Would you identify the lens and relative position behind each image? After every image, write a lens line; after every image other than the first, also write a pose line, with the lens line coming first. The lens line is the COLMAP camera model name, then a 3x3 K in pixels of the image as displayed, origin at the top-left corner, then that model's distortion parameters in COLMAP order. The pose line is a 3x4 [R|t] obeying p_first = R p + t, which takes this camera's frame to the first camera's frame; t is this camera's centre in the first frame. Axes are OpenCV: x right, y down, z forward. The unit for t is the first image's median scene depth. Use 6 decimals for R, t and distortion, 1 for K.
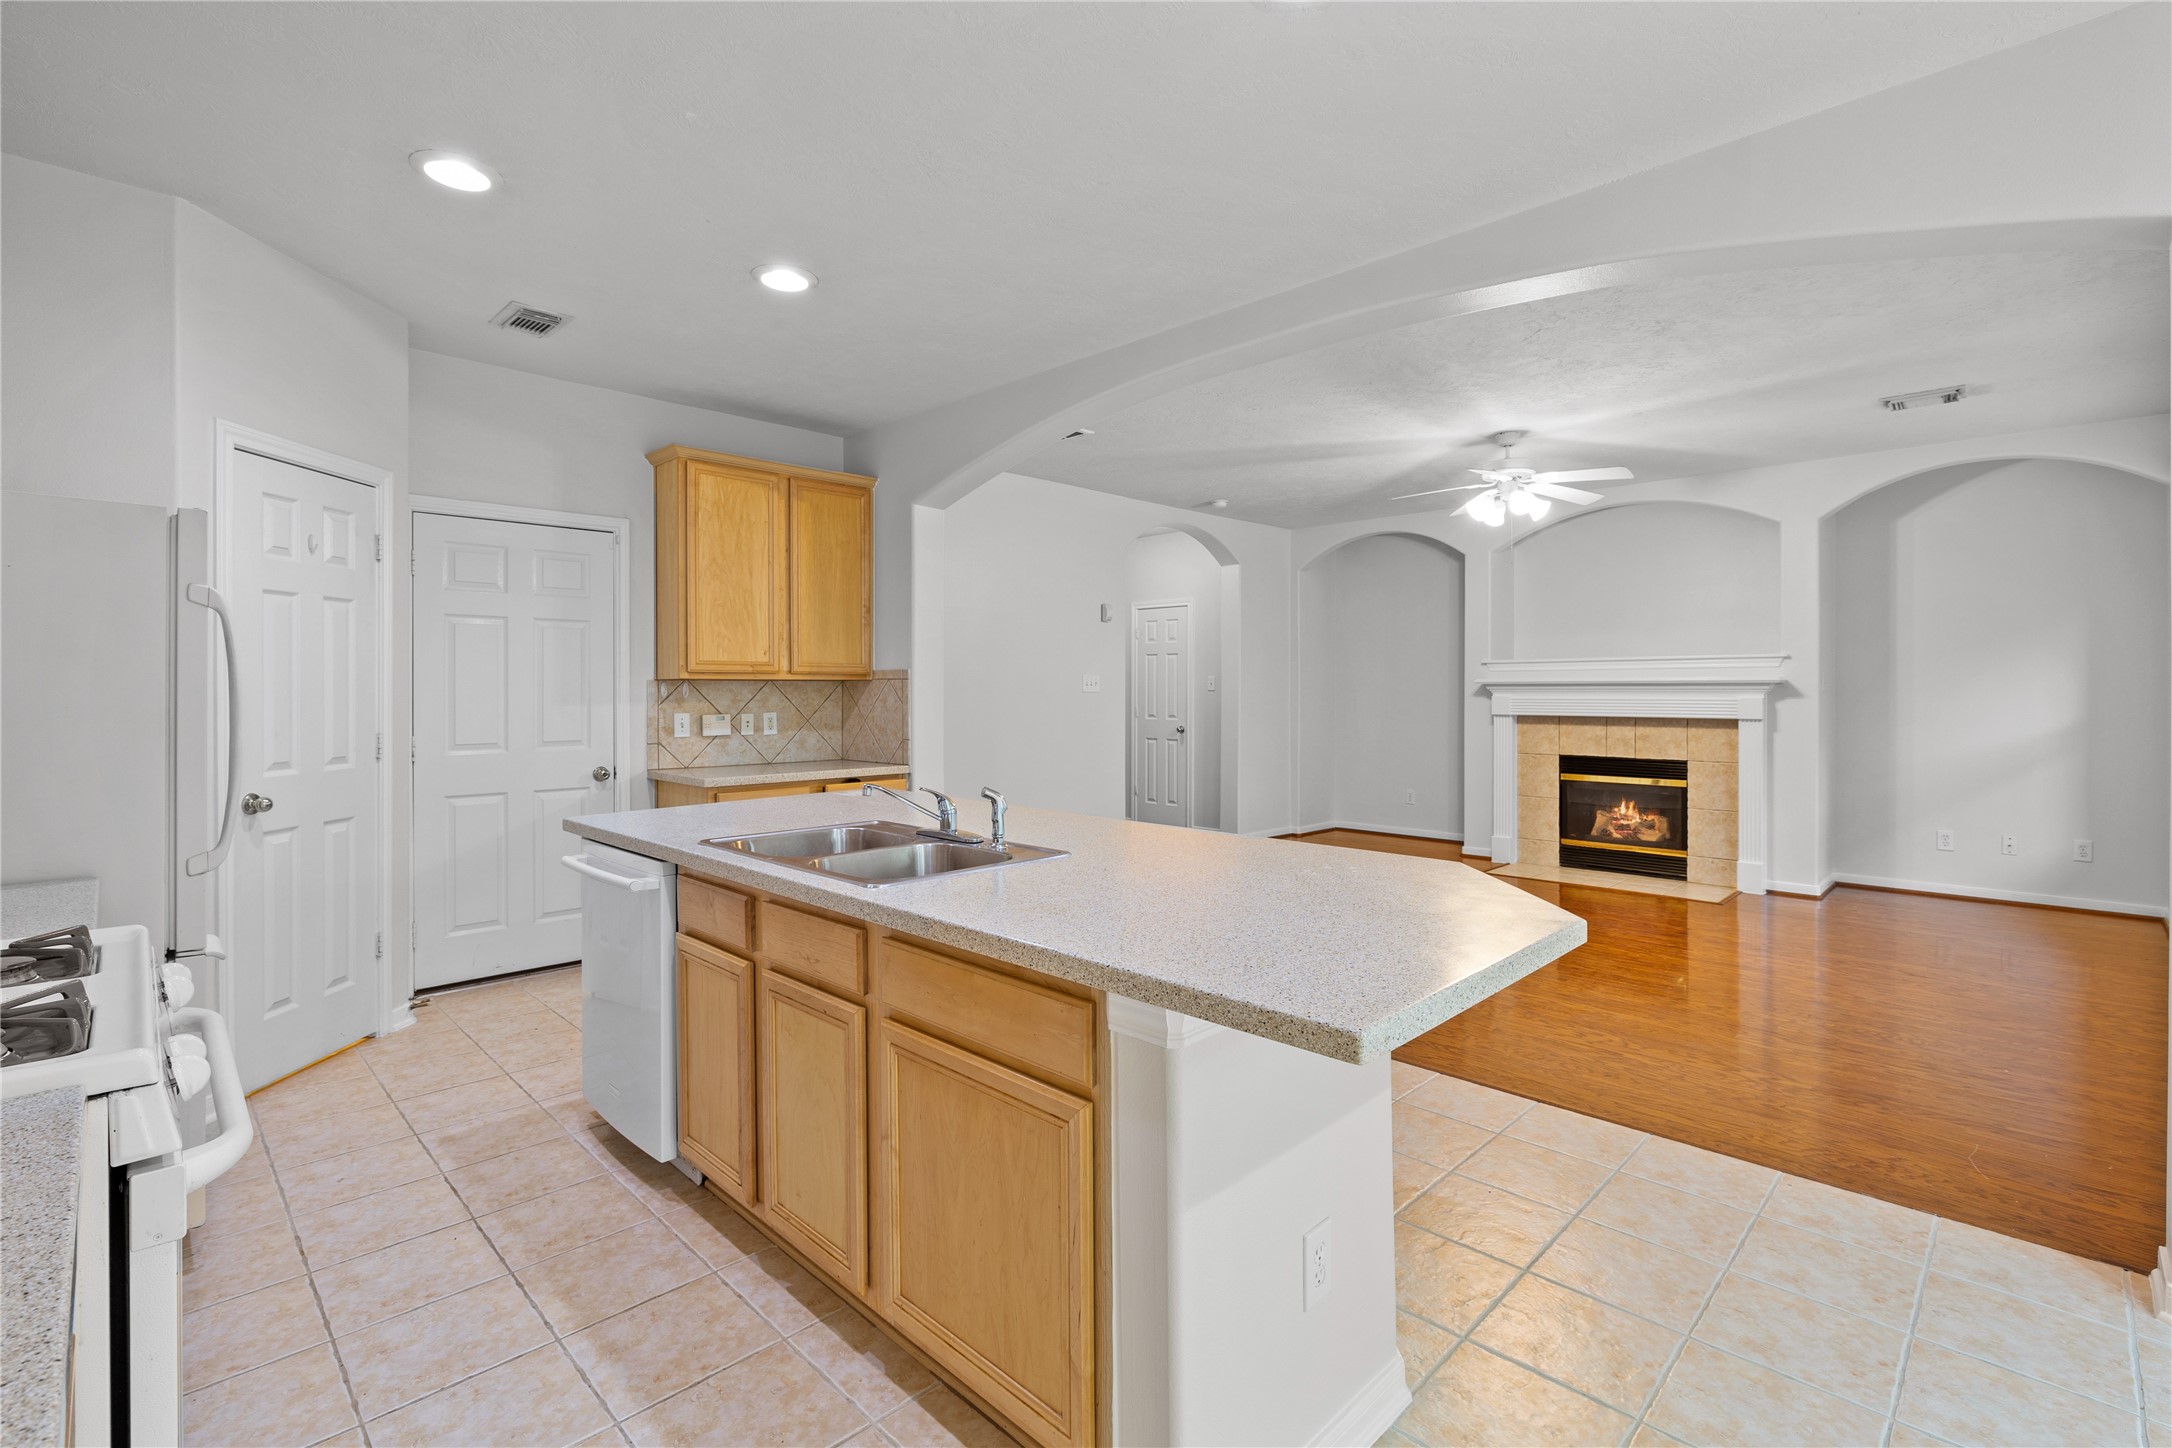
lens RADIAL K [[974.6, 0, 1089.8], [0, 974.6, 697.1], [0, 0, 1]] dist [-0.000391, 0.000044]
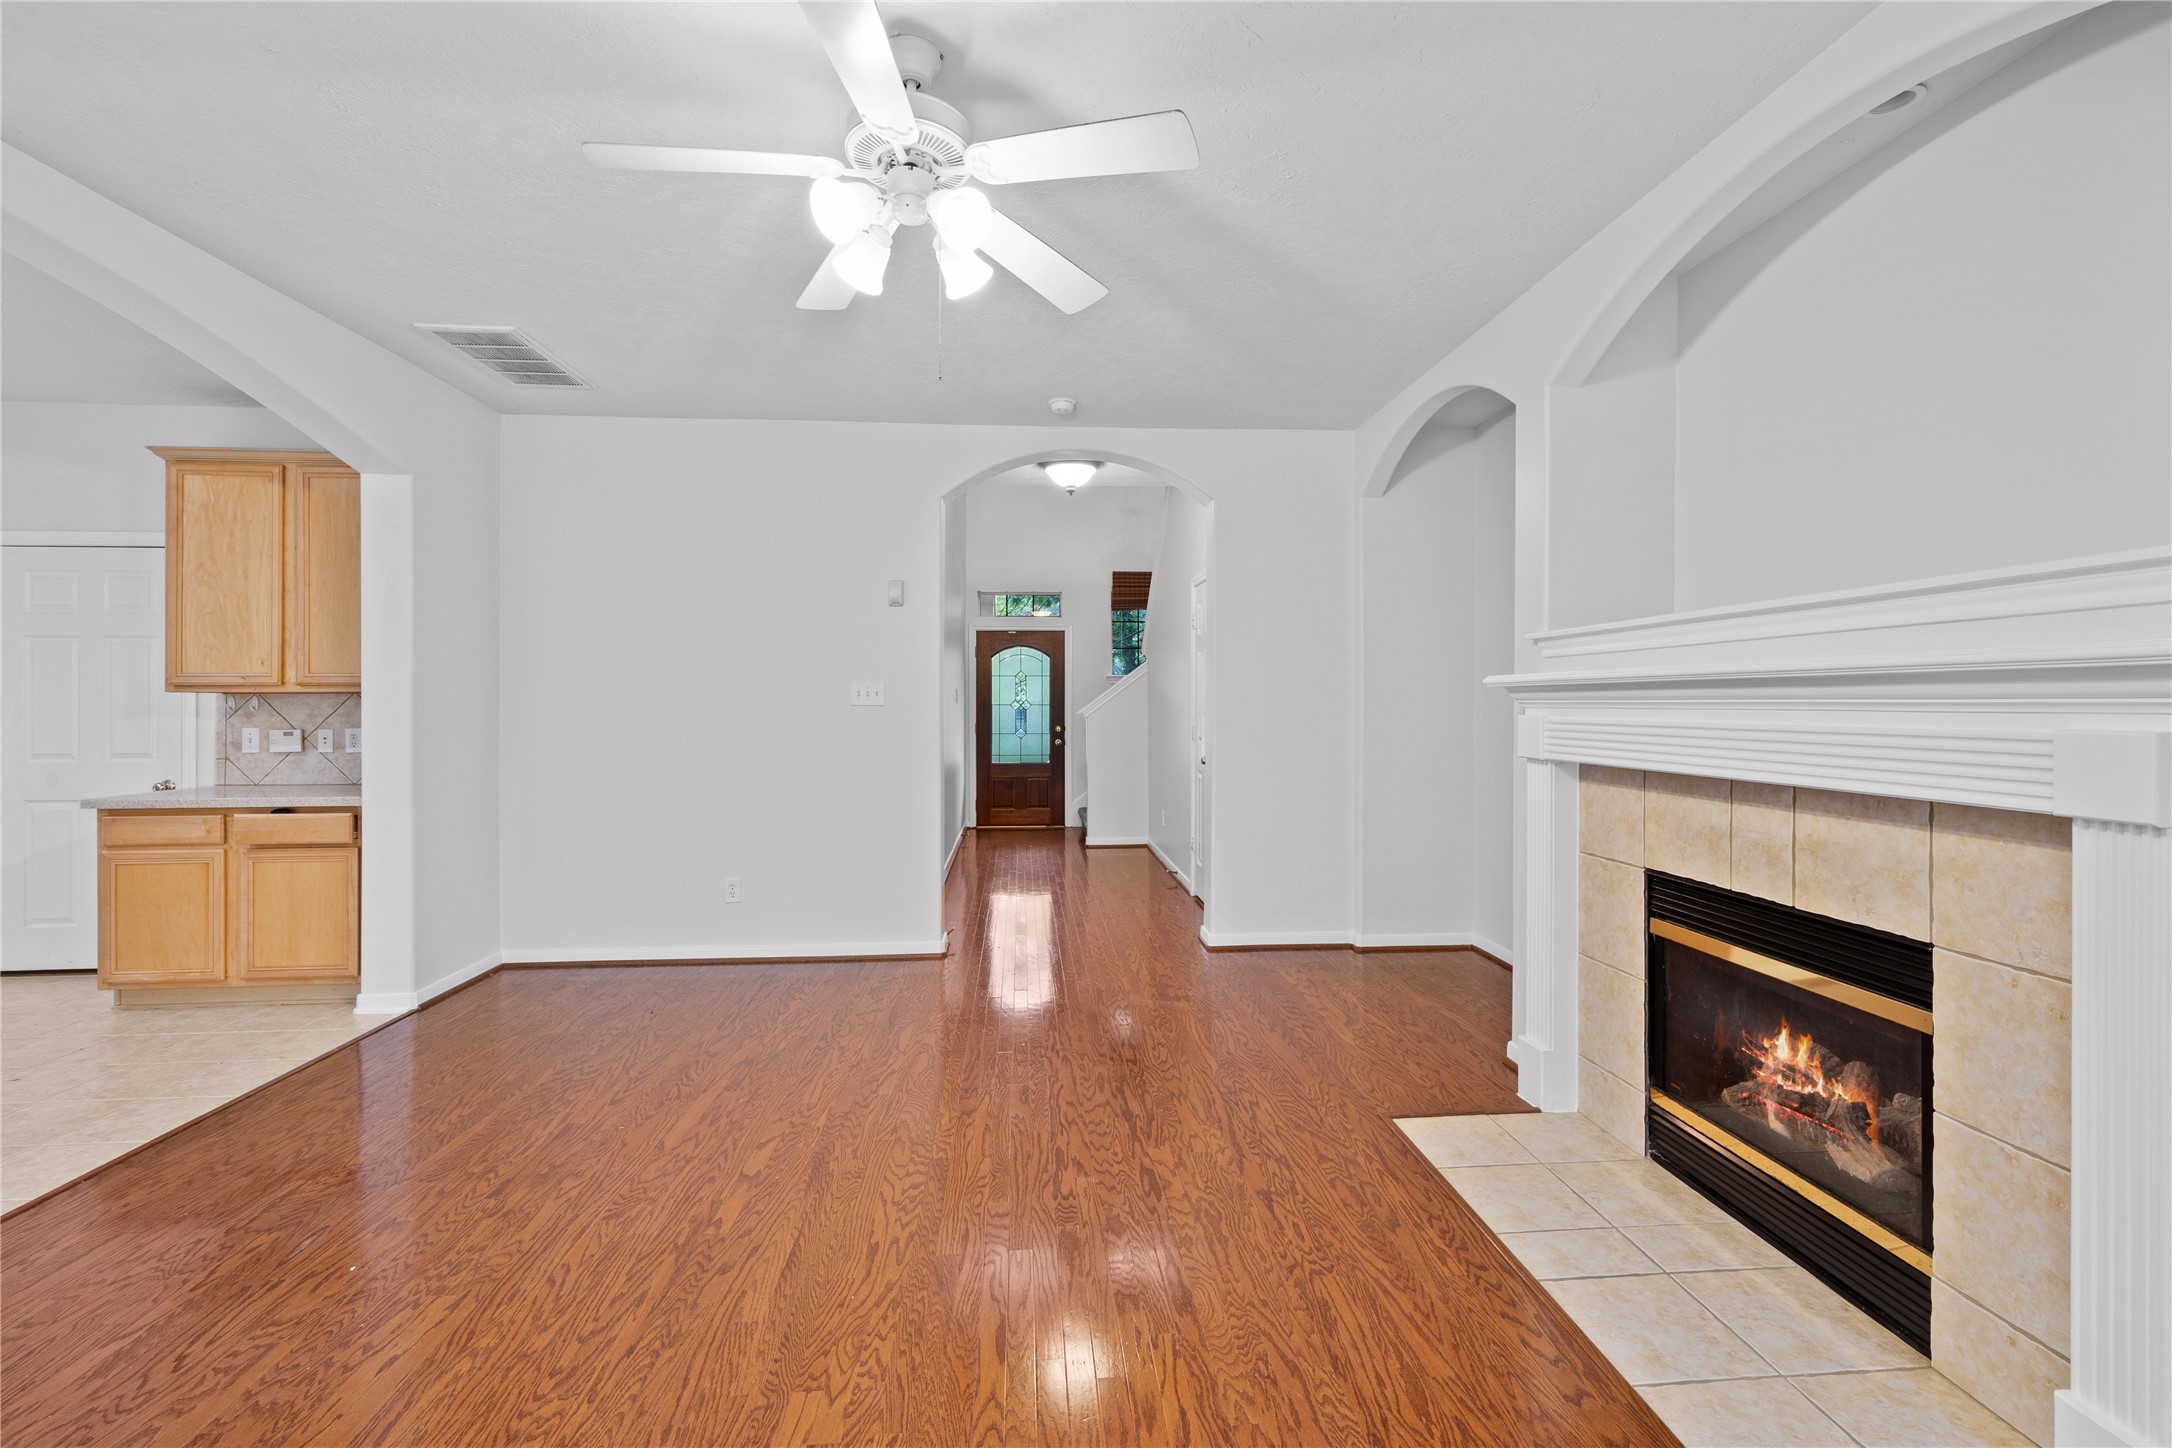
lens RADIAL K [[918.0, 0, 1089.2], [0, 918.0, 729.9], [0, 0, 1]] dist [0.002044, 0.000434]
pose [[0.756074, 0.016263, -0.654284, 0.602014], [-0.003298, 0.999773, 0.021039, -0.002721], [0.654478, -0.013749, 0.755956, 0.634621]]
